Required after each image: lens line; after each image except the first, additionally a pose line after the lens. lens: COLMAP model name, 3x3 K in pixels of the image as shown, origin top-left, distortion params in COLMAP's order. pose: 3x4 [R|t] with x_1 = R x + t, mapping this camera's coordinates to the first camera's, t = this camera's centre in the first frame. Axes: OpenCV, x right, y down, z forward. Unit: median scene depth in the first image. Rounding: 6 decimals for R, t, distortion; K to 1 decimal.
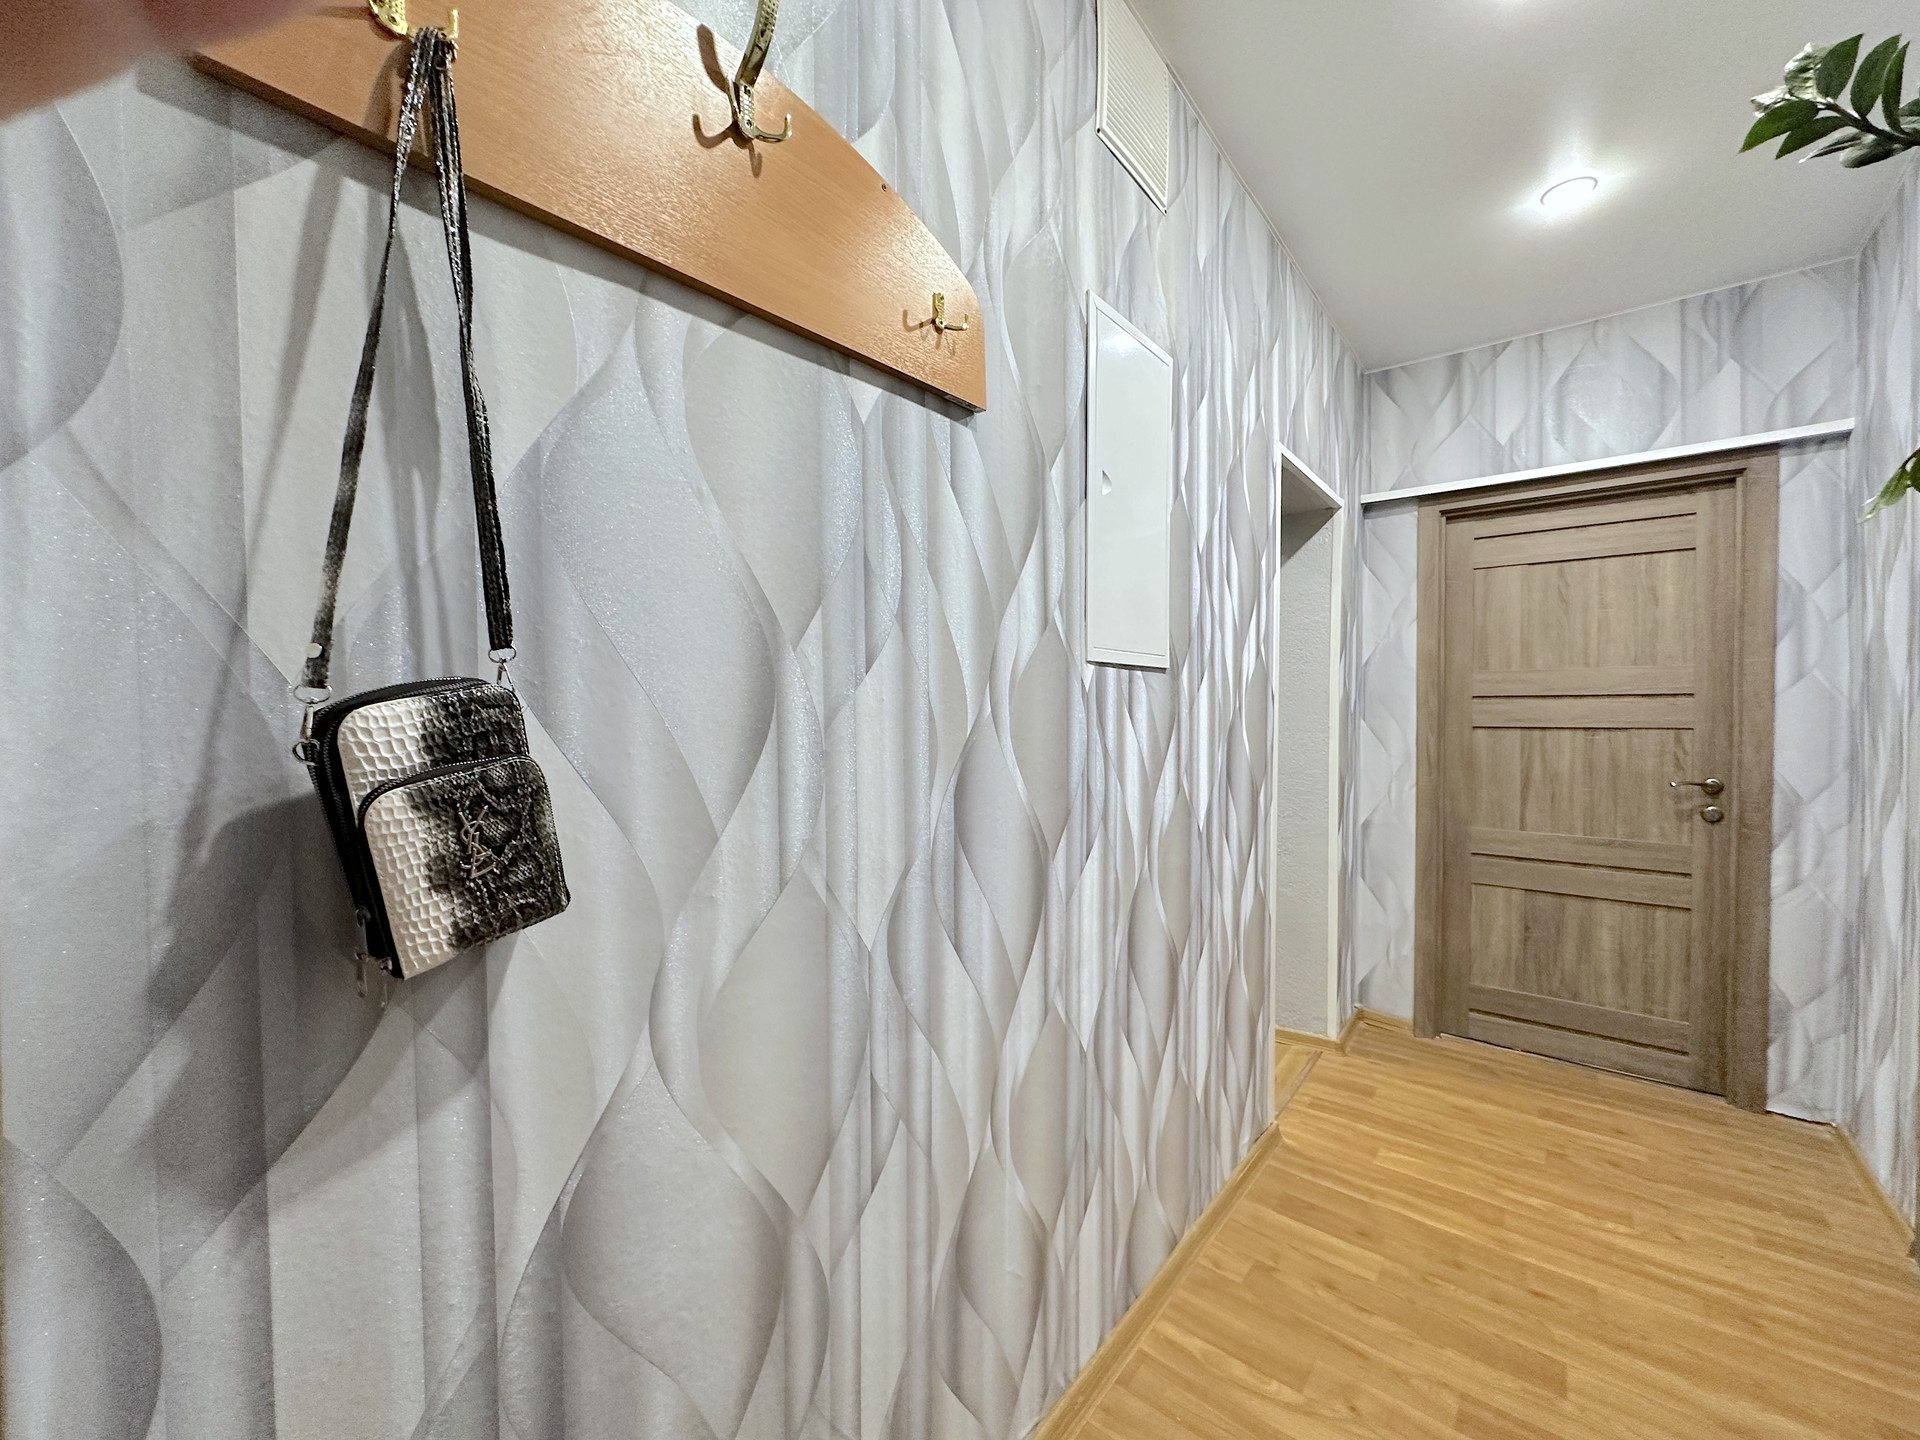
lens RADIAL K [[765.4, 0, 957.0], [0, 765.4, 722.0], [0, 0, 1]] dist [-0.005976, 0.001480]
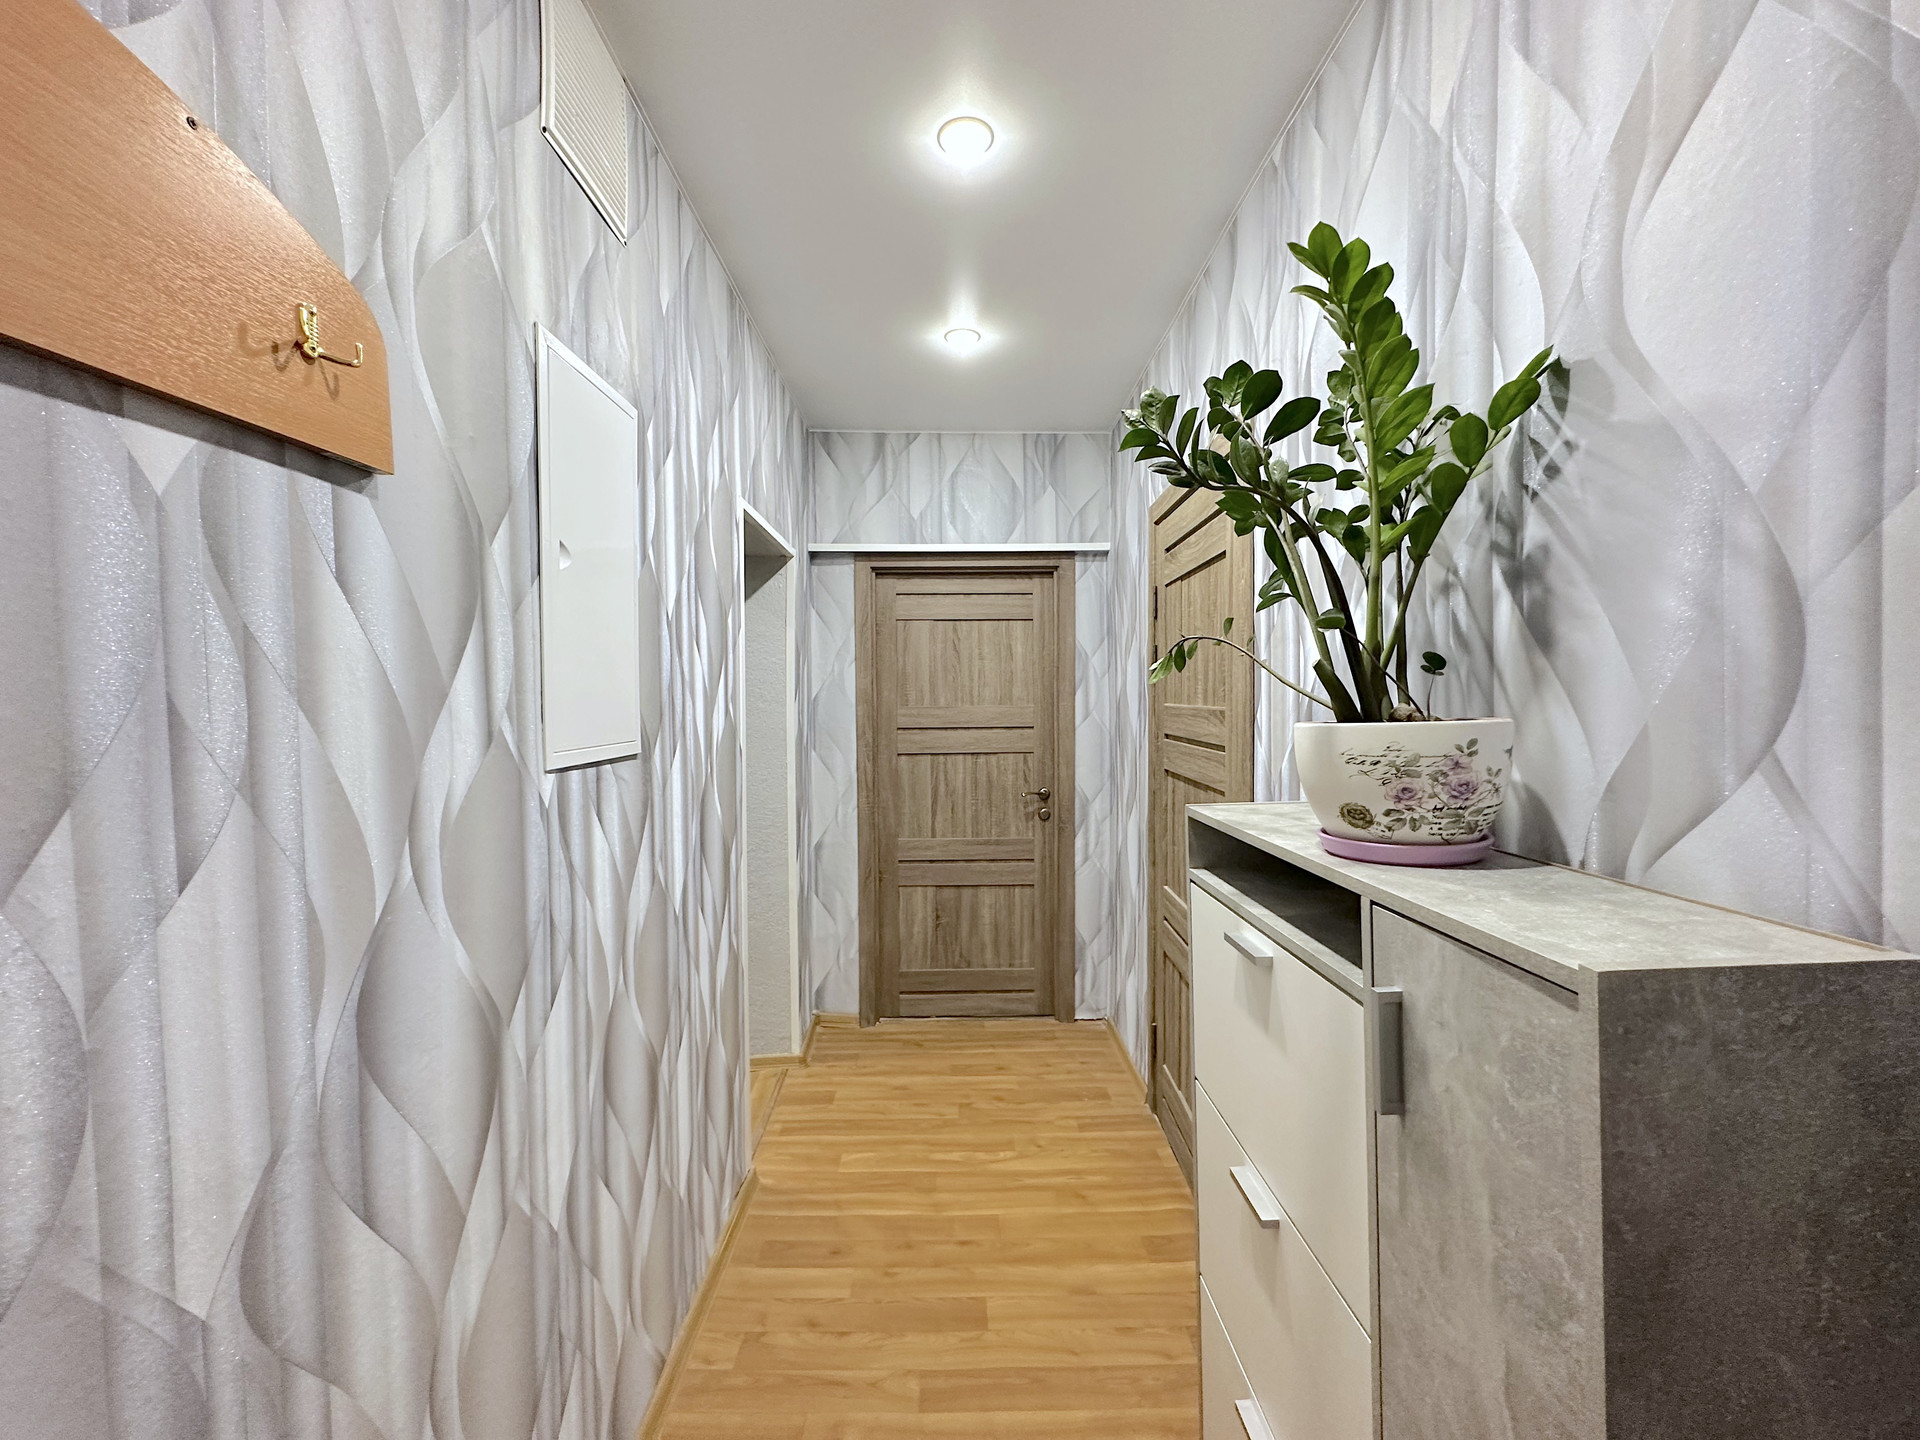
lens RADIAL K [[765.4, 0, 956.2], [0, 765.4, 722.2], [0, 0, 1]] dist [-0.005976, 0.001480]
pose [[0.769323, -0.025631, 0.638345, -0.012861], [0.016658, 0.999660, 0.020063, -0.115815], [-0.638642, -0.004801, 0.769489, 0.060508]]
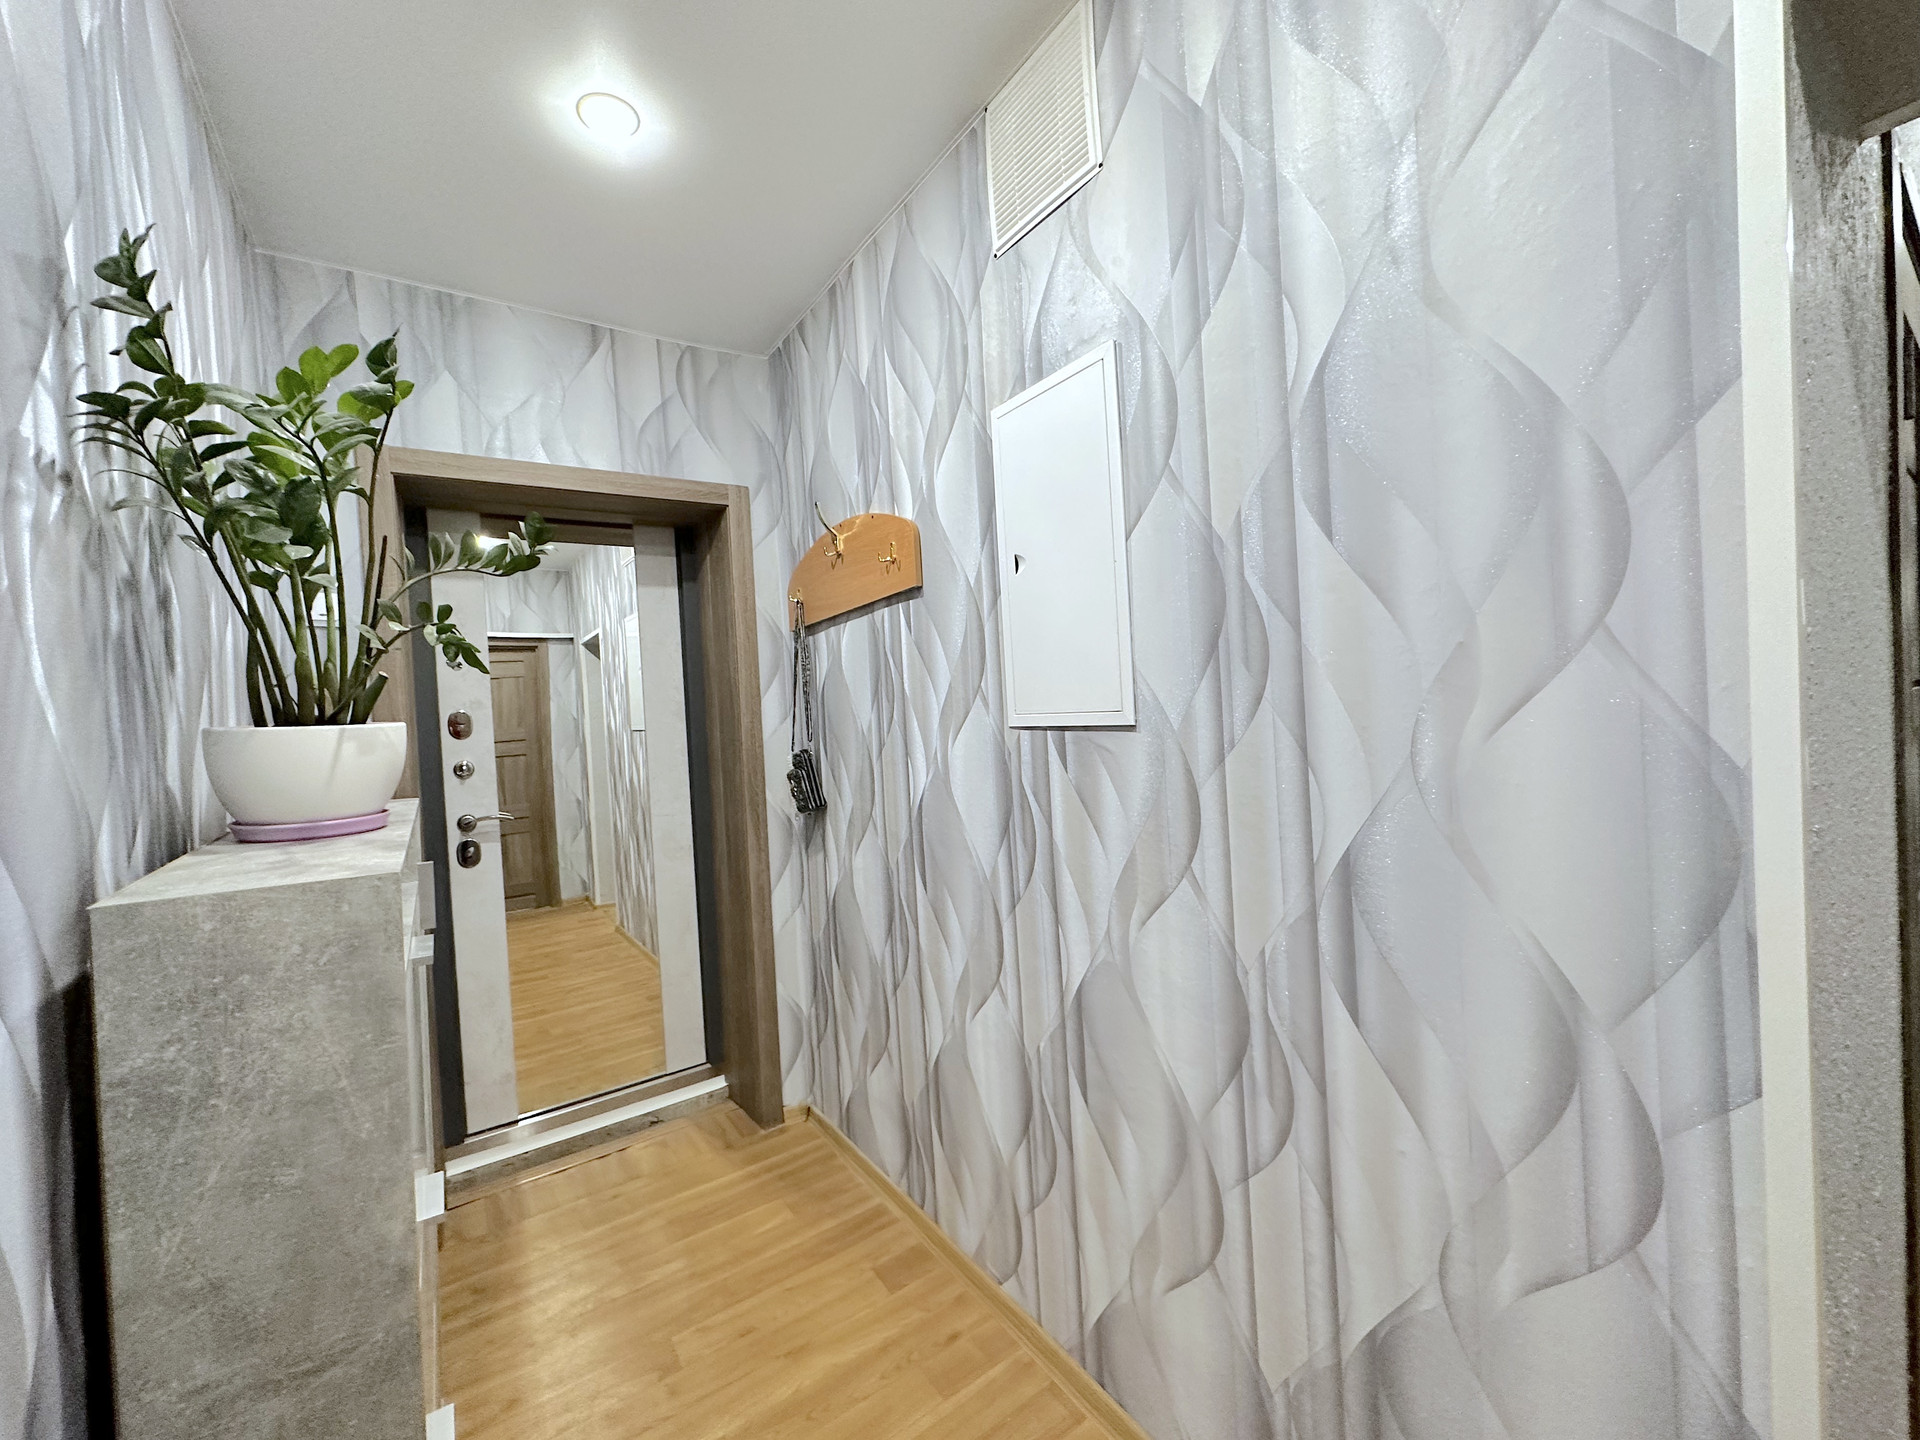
lens RADIAL K [[765.4, 0, 959.0], [0, 765.4, 719.5], [0, 0, 1]] dist [-0.005976, 0.001480]
pose [[-0.285991, 0.034633, -0.957606, 1.073688], [0.039354, 0.998928, 0.024374, -0.100217], [0.957424, -0.030715, -0.287048, 1.031103]]
